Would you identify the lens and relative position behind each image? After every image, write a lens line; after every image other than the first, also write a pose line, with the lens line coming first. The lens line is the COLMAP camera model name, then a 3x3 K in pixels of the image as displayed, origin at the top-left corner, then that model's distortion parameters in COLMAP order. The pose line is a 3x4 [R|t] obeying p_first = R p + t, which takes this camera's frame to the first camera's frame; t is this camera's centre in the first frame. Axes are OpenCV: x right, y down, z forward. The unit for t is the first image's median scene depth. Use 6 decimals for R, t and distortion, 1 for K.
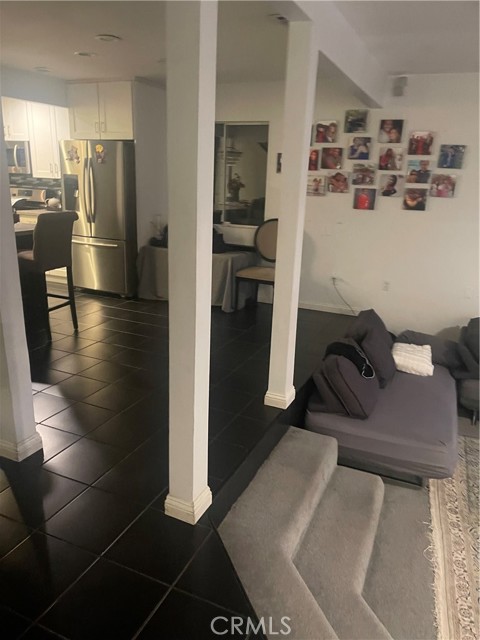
lens RADIAL K [[477.2, 0, 239.7], [0, 477.2, 326.6], [0, 0, 1]] dist [0.056722, -0.078453]
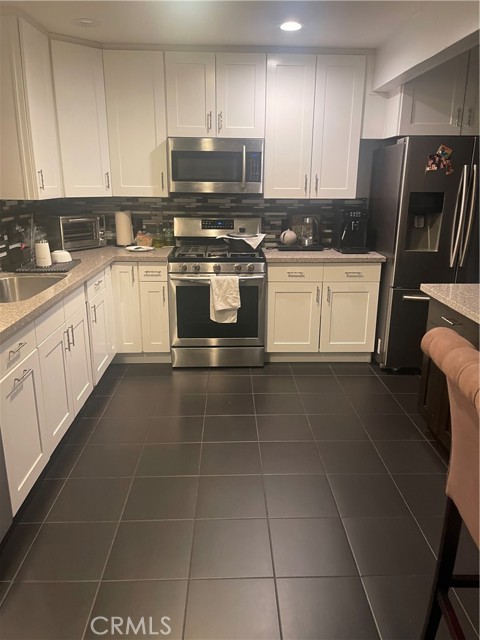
lens RADIAL K [[477.2, 0, 239.7], [0, 477.2, 326.6], [0, 0, 1]] dist [0.056722, -0.078453]
pose [[0.899975, -0.155357, 0.407320, -0.882383], [0.152835, 0.987484, 0.038949, -0.216705], [-0.408272, 0.027200, 0.912455, 0.563532]]
